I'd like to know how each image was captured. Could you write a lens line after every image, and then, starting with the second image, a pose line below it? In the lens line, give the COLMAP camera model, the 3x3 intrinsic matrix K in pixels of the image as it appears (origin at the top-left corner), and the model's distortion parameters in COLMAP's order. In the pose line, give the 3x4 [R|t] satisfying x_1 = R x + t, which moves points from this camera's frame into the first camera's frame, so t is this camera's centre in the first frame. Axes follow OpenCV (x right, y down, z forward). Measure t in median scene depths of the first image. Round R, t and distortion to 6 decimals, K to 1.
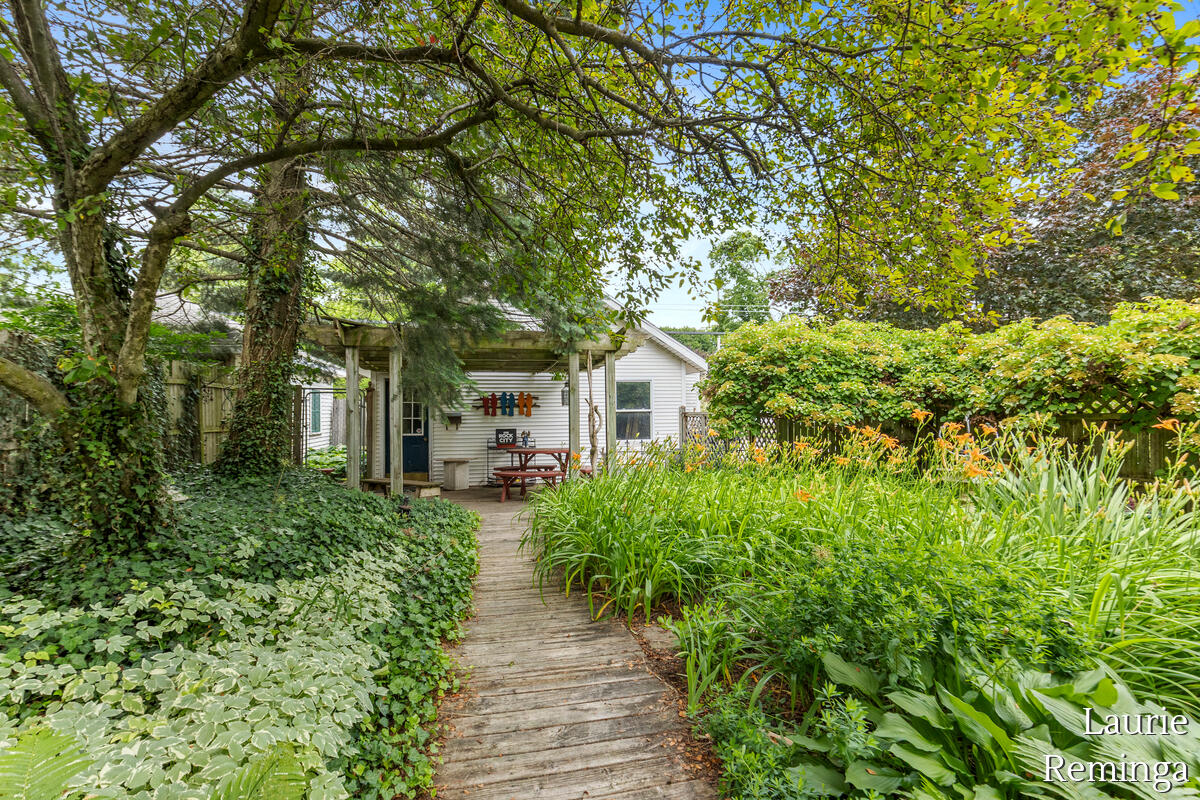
lens RADIAL K [[548.8, 0, 605.2], [0, 548.8, 410.7], [0, 0, 1]] dist [0.000203, 0.000305]
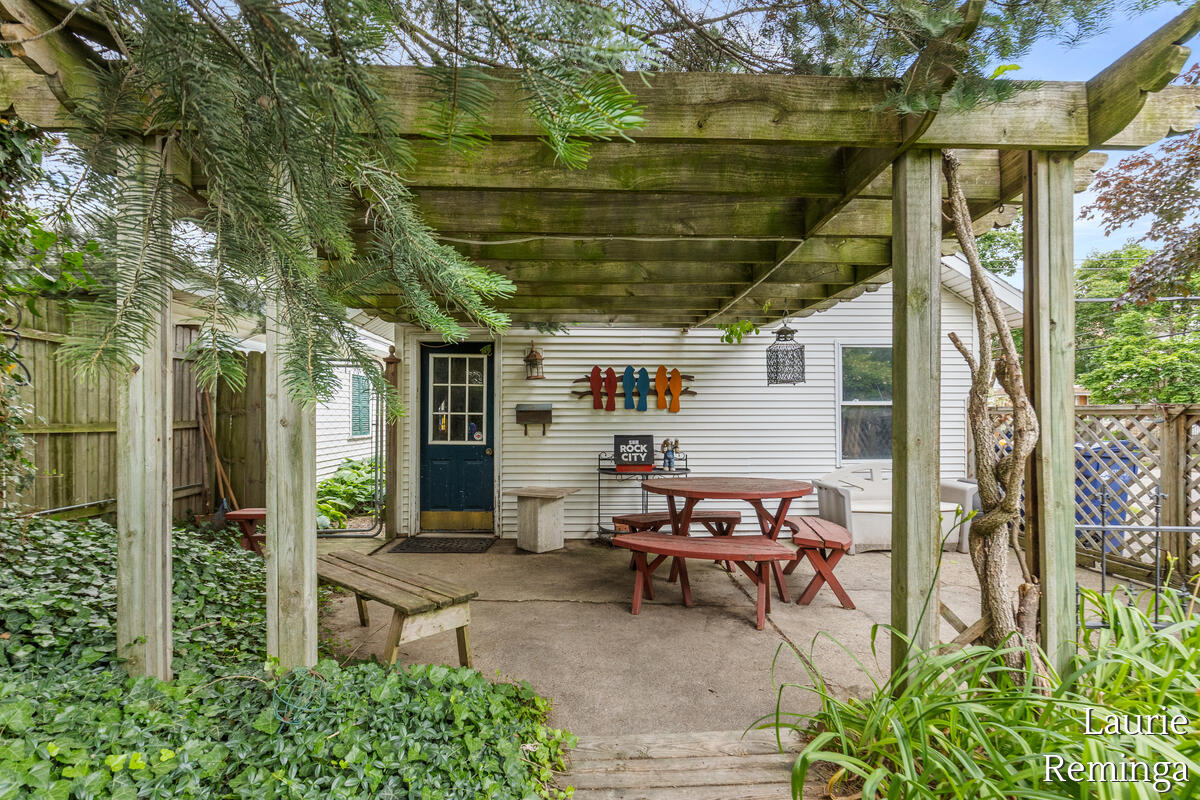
lens RADIAL K [[548.8, 0, 605.2], [0, 548.8, 410.7], [0, 0, 1]] dist [0.000203, 0.000305]
pose [[0.981580, 0.005706, -0.190966, -0.106644], [-0.007633, 0.999927, -0.009357, 0.015026], [0.190899, 0.010642, 0.981552, 0.477453]]
